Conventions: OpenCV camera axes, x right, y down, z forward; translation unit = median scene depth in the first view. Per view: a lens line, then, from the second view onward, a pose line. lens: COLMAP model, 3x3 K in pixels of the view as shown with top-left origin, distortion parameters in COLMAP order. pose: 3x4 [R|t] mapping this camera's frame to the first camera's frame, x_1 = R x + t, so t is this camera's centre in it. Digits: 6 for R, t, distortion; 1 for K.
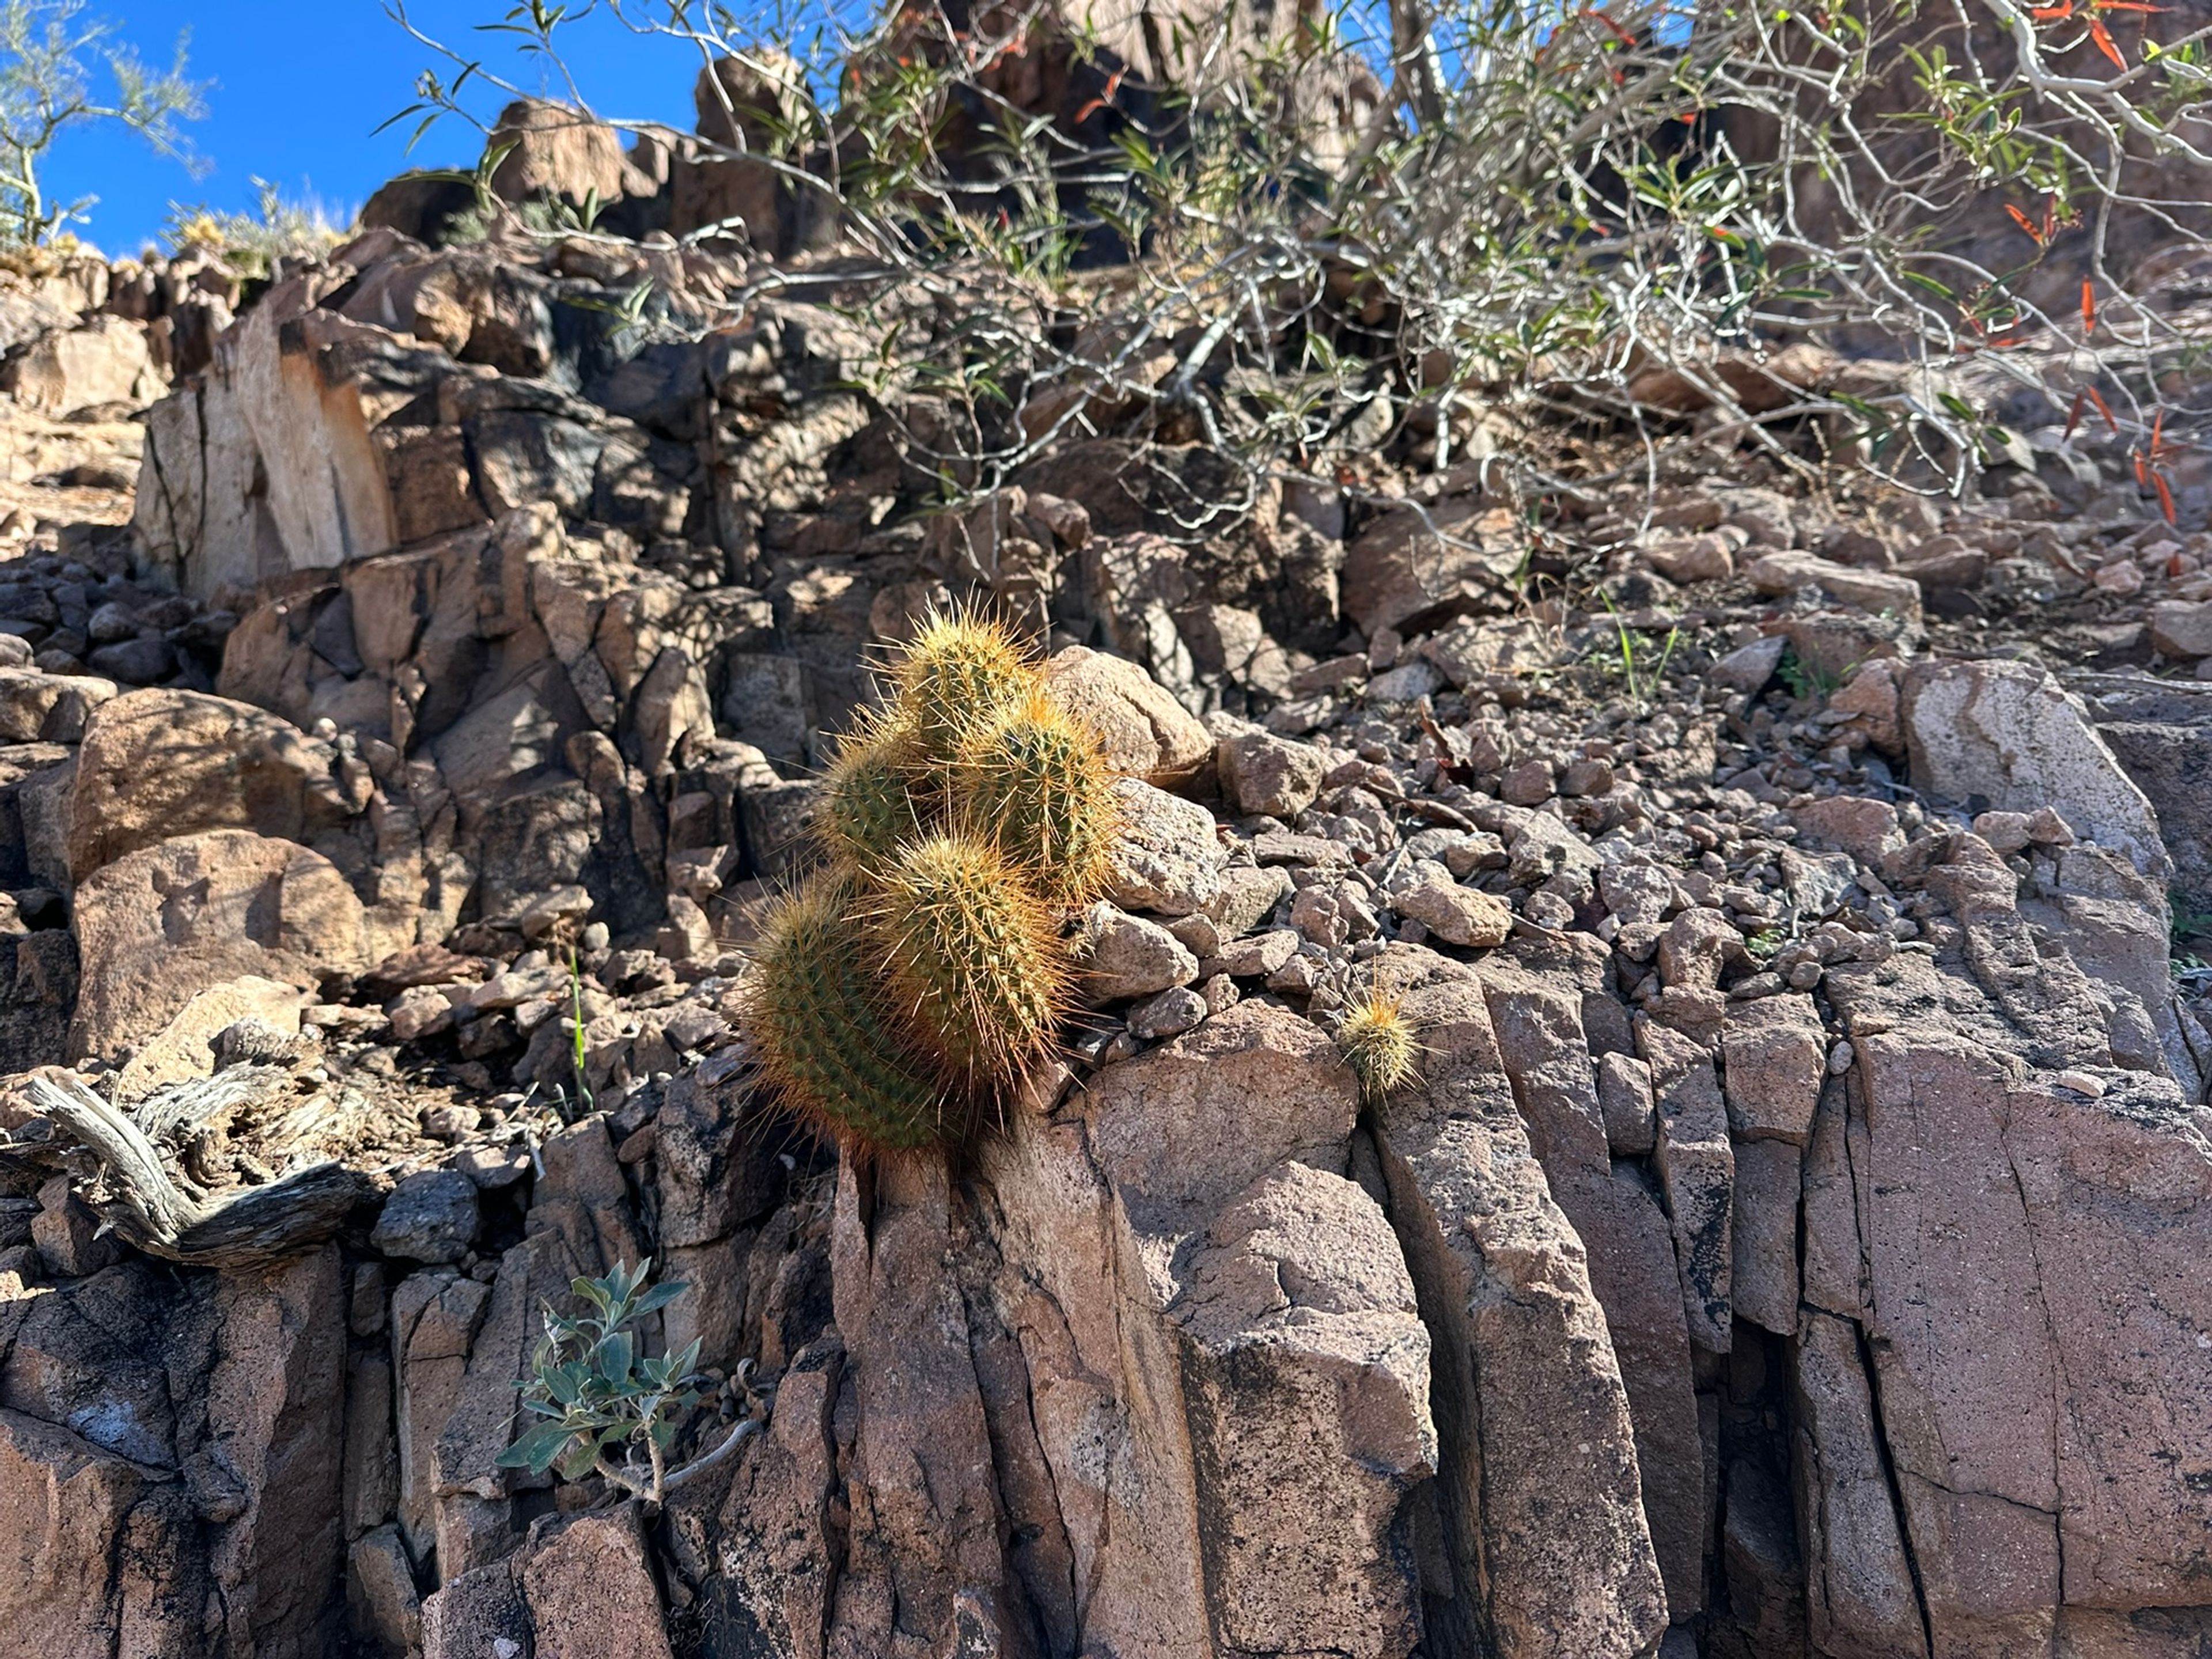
lens RADIAL K [[1624.1, 0, 1106.0], [0, 1624.1, 829.5], [0, 0, 1]] dist [0.045527, -0.075949]
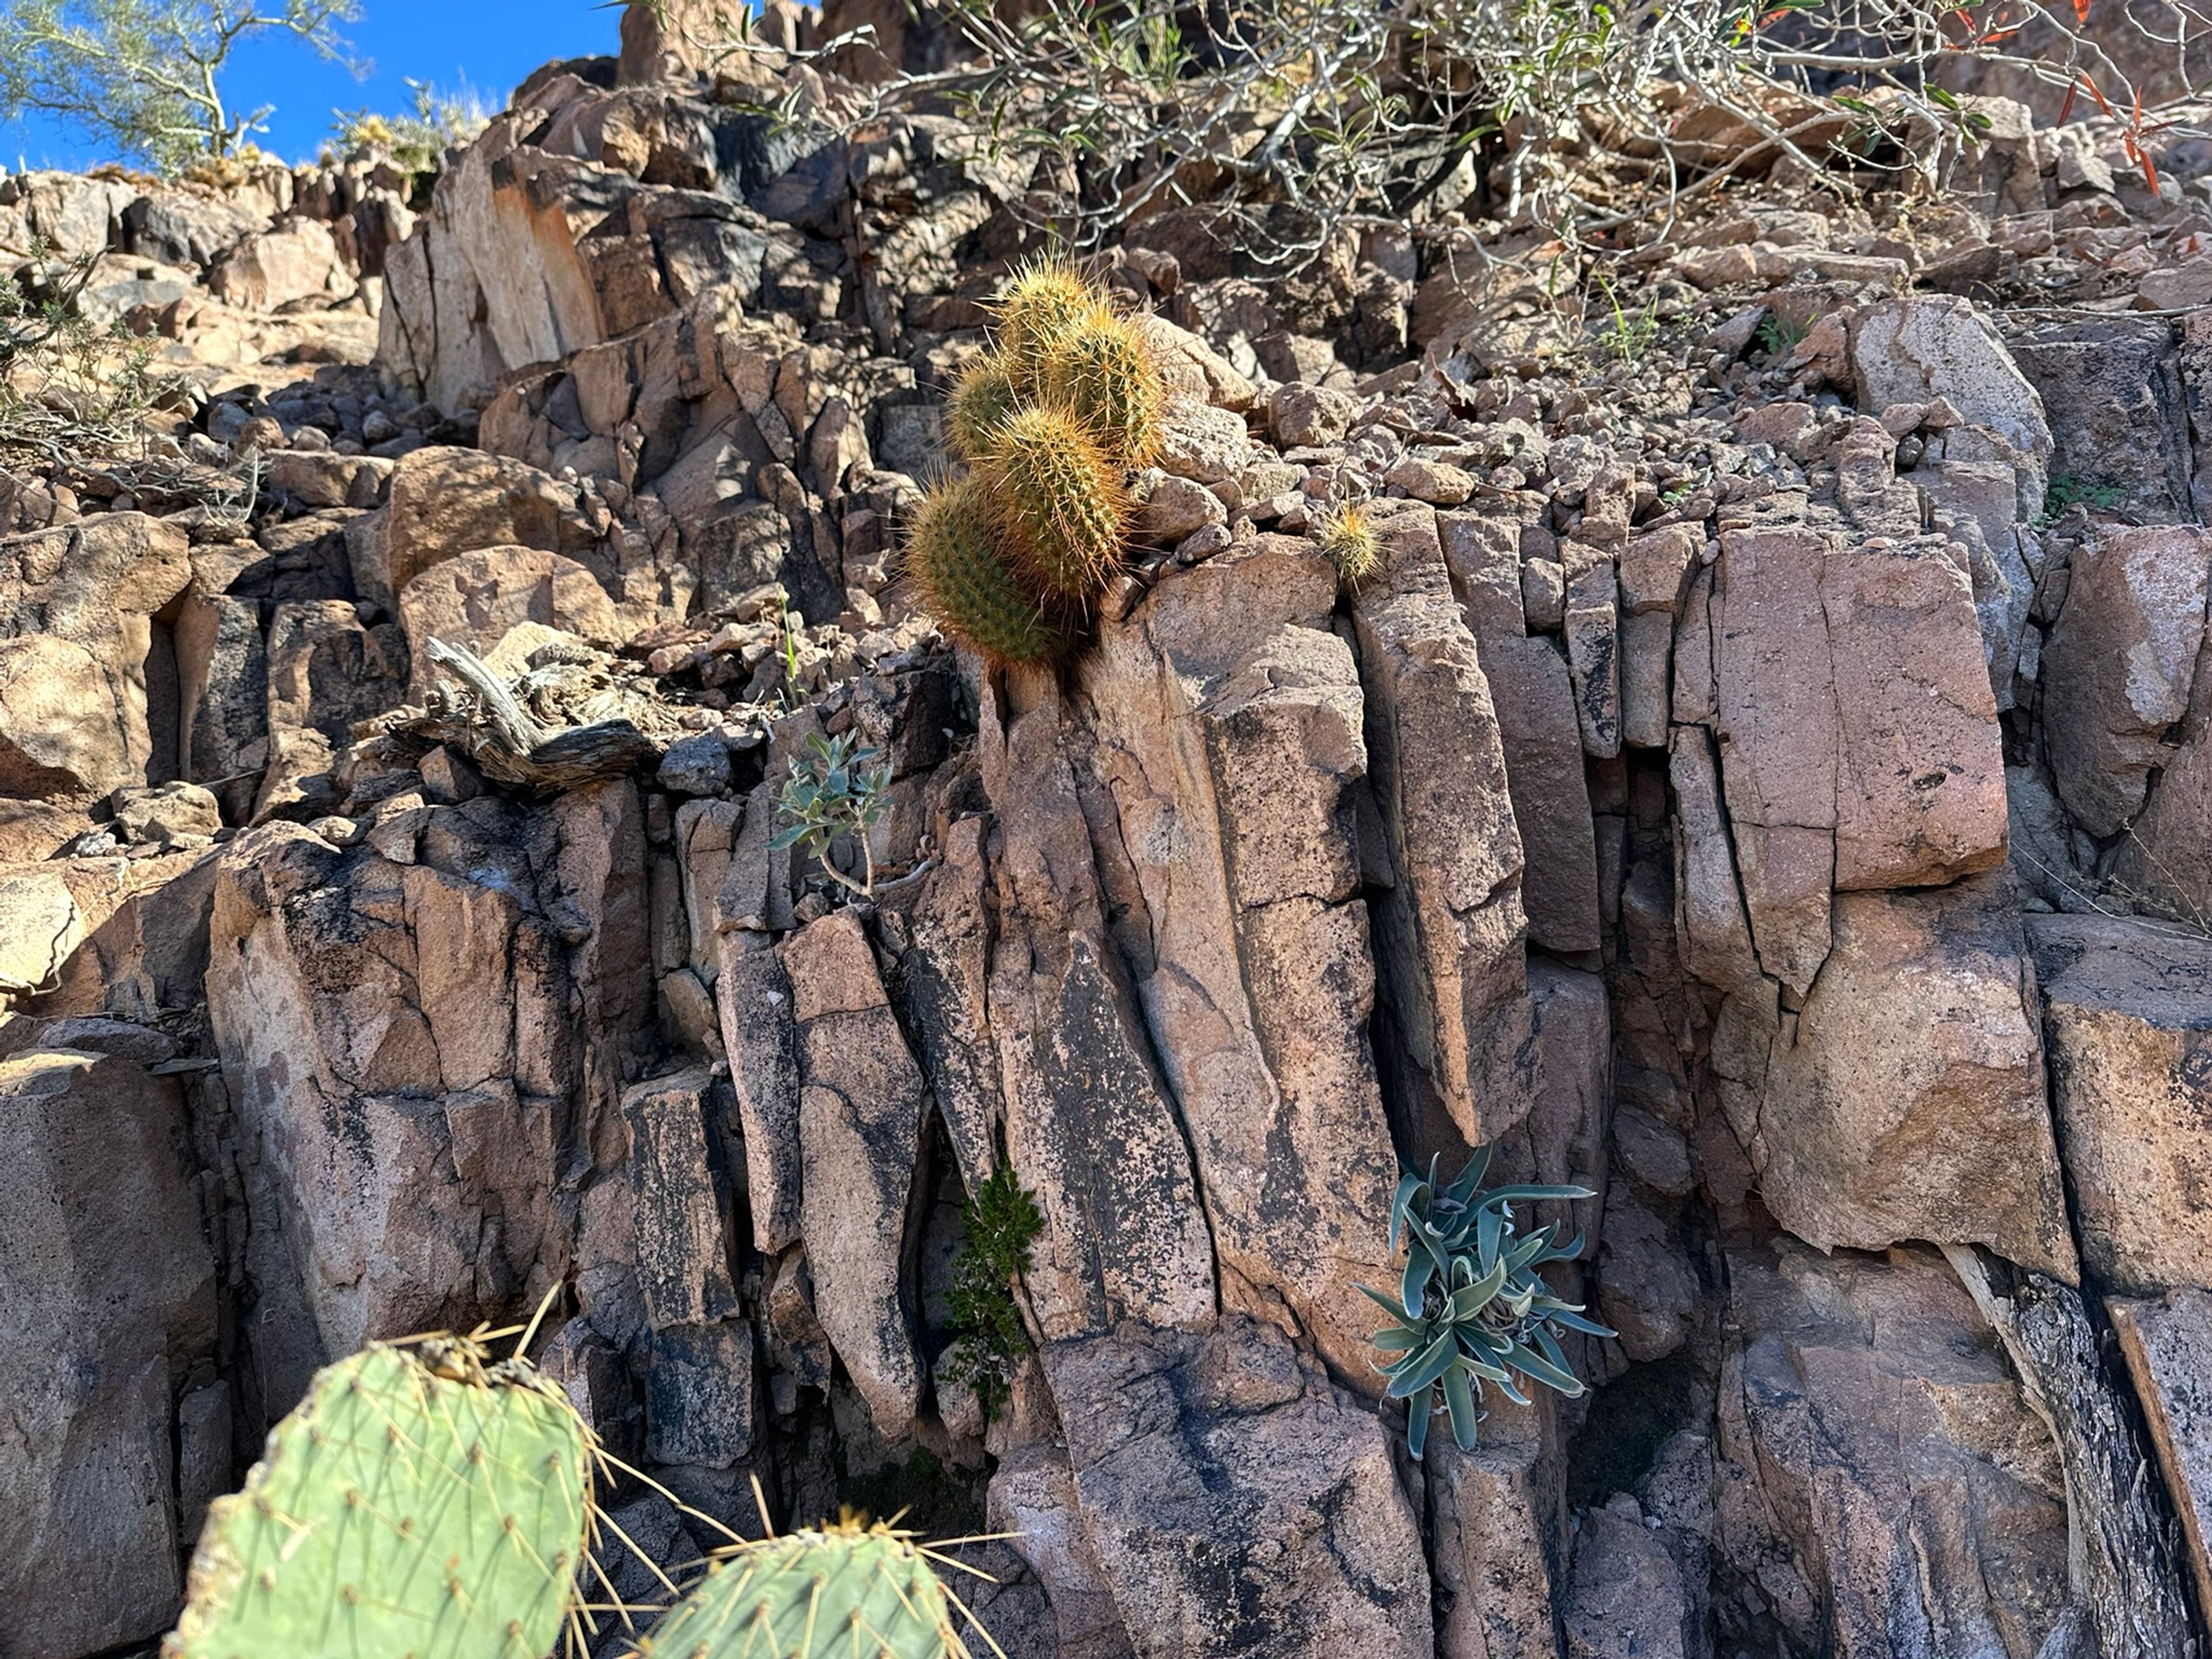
lens RADIAL K [[1617.1, 0, 1106.0], [0, 1617.1, 829.5], [0, 0, 1]] dist [0.037237, -0.074196]
pose [[0.993814, -0.041526, -0.103004, 0.043527], [0.050299, 0.995188, 0.084089, 0.116960], [0.099017, -0.088750, 0.991120, -0.199601]]
